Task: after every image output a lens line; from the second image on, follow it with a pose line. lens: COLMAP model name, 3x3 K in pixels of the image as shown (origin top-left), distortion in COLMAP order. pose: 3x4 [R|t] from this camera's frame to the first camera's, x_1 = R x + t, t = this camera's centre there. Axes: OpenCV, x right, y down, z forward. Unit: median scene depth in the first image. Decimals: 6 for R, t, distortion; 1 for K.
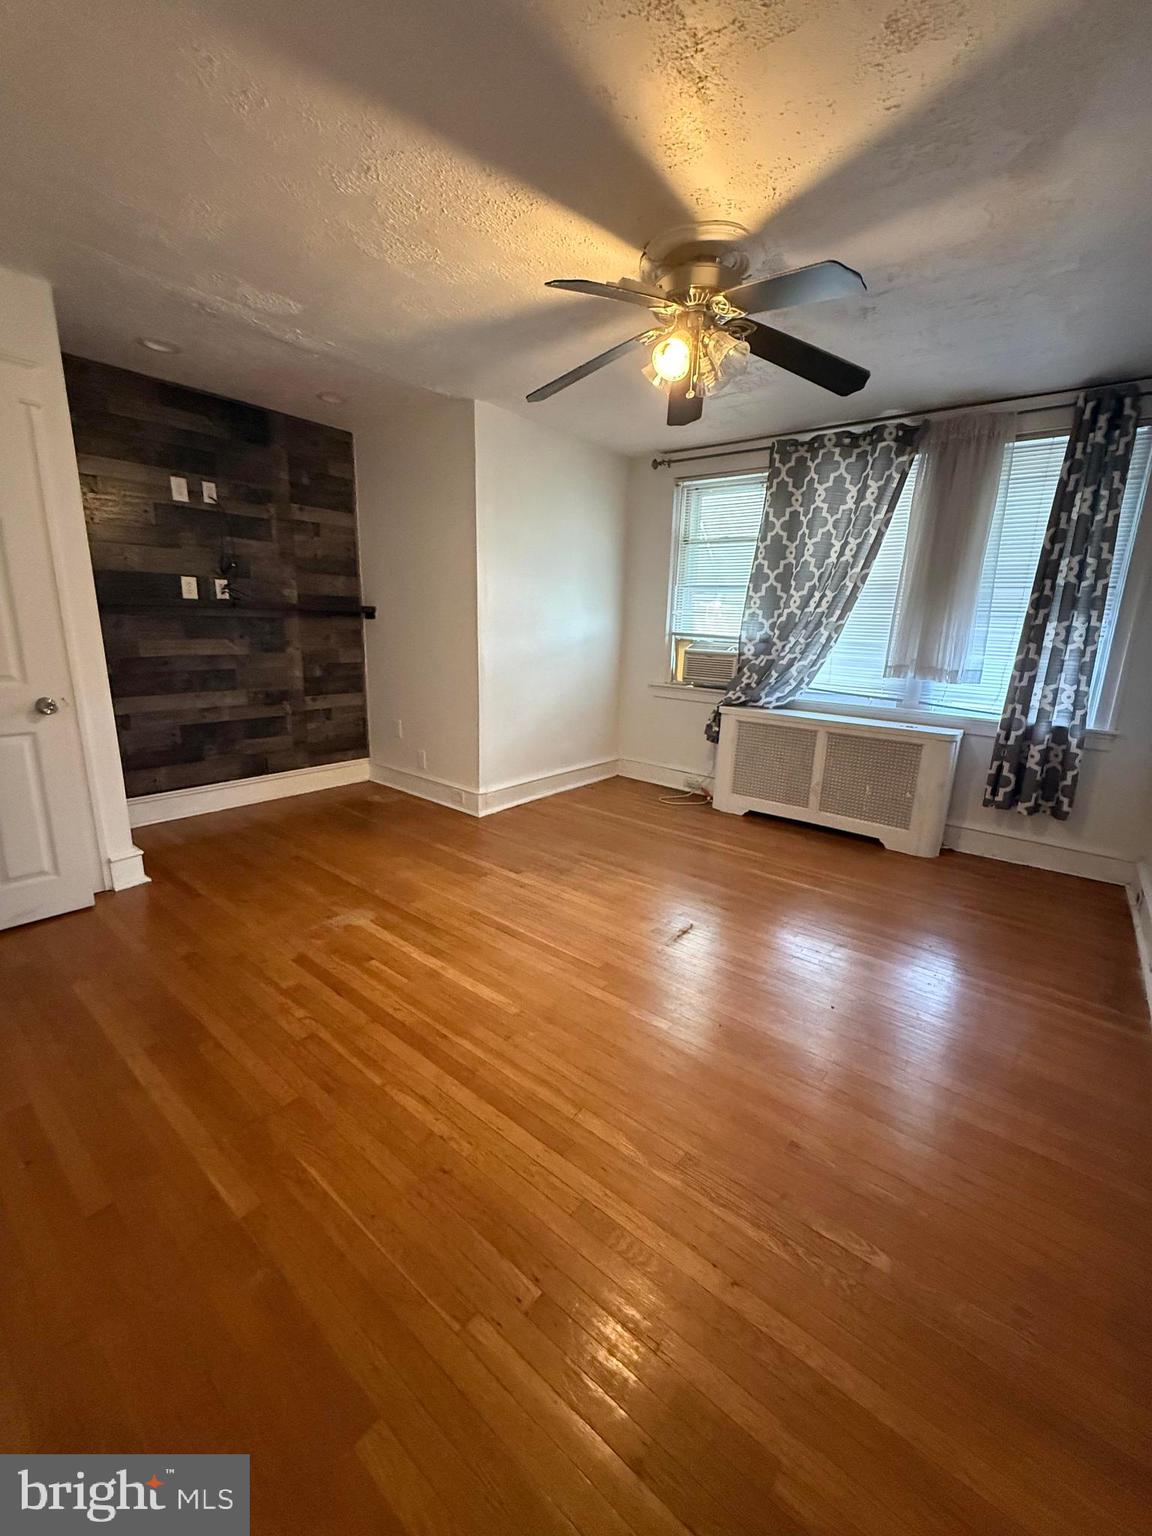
lens RADIAL K [[611.8, 0, 577.3], [0, 611.8, 765.5], [0, 0, 1]] dist [0.000295, 0.000404]
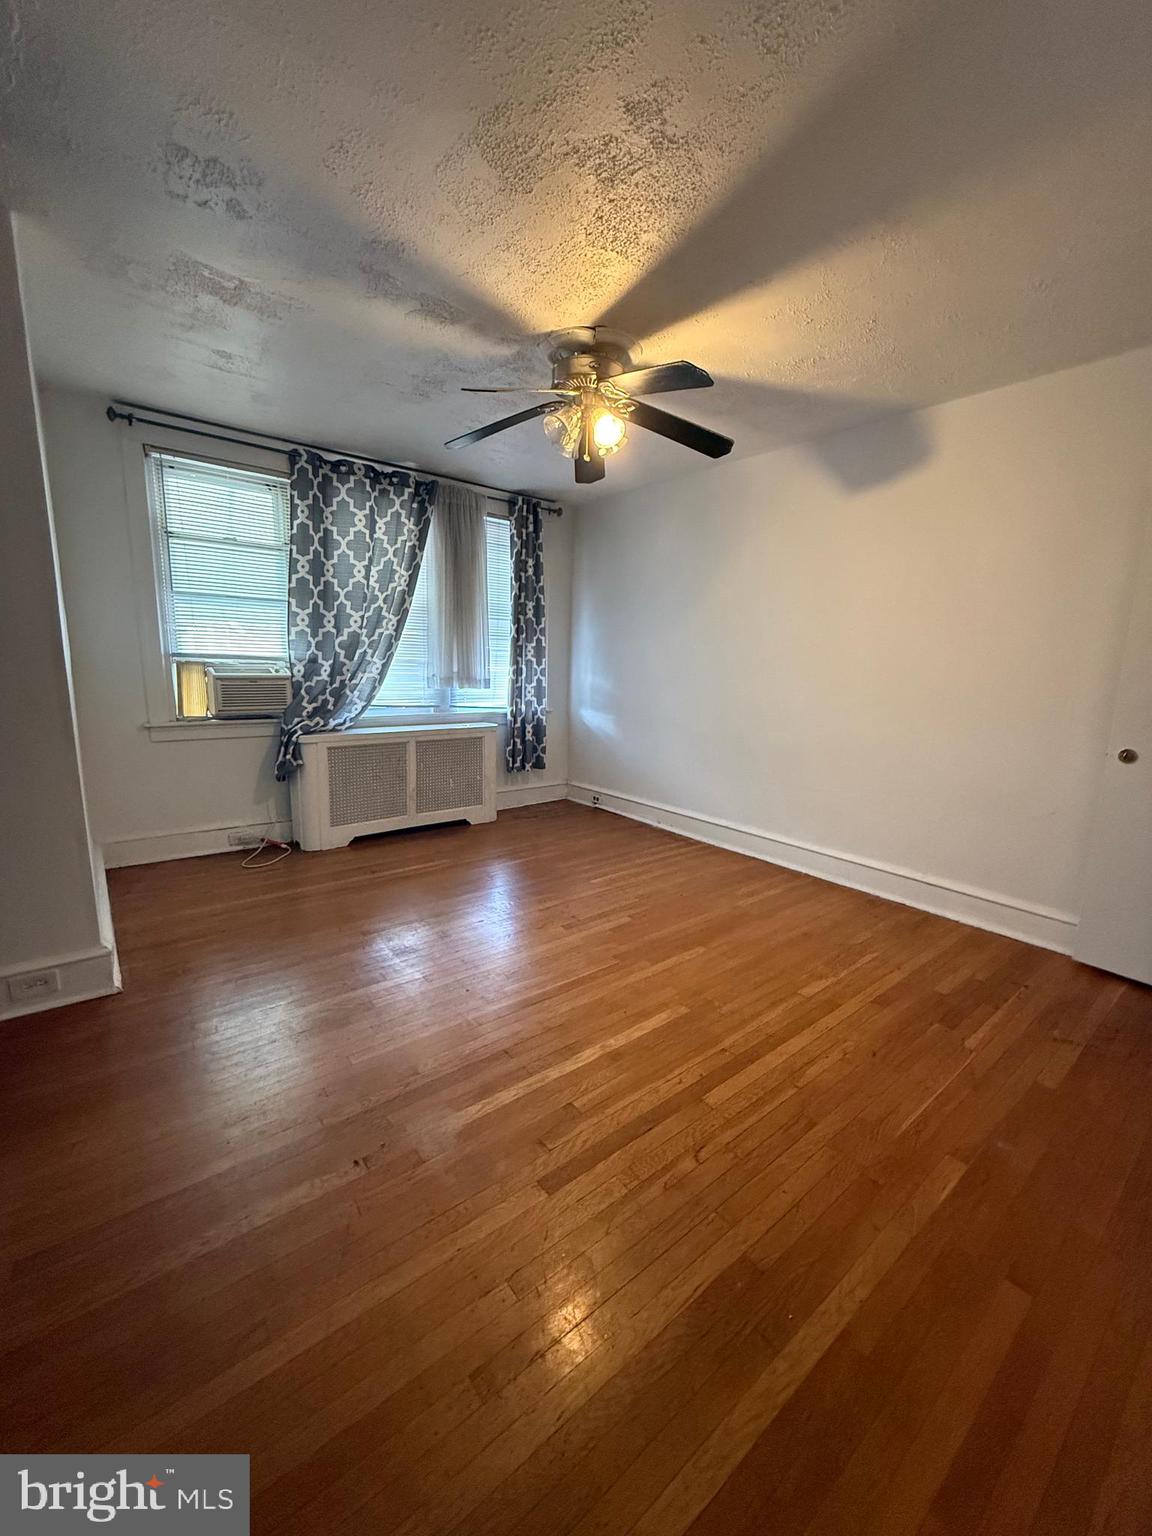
lens RADIAL K [[611.8, 0, 577.3], [0, 611.8, 765.5], [0, 0, 1]] dist [0.000295, 0.000404]
pose [[0.216525, -0.194034, 0.956801, -0.619077], [0.207724, 0.966766, 0.149047, -0.121653], [-0.953922, 0.166478, 0.249634, 0.474681]]
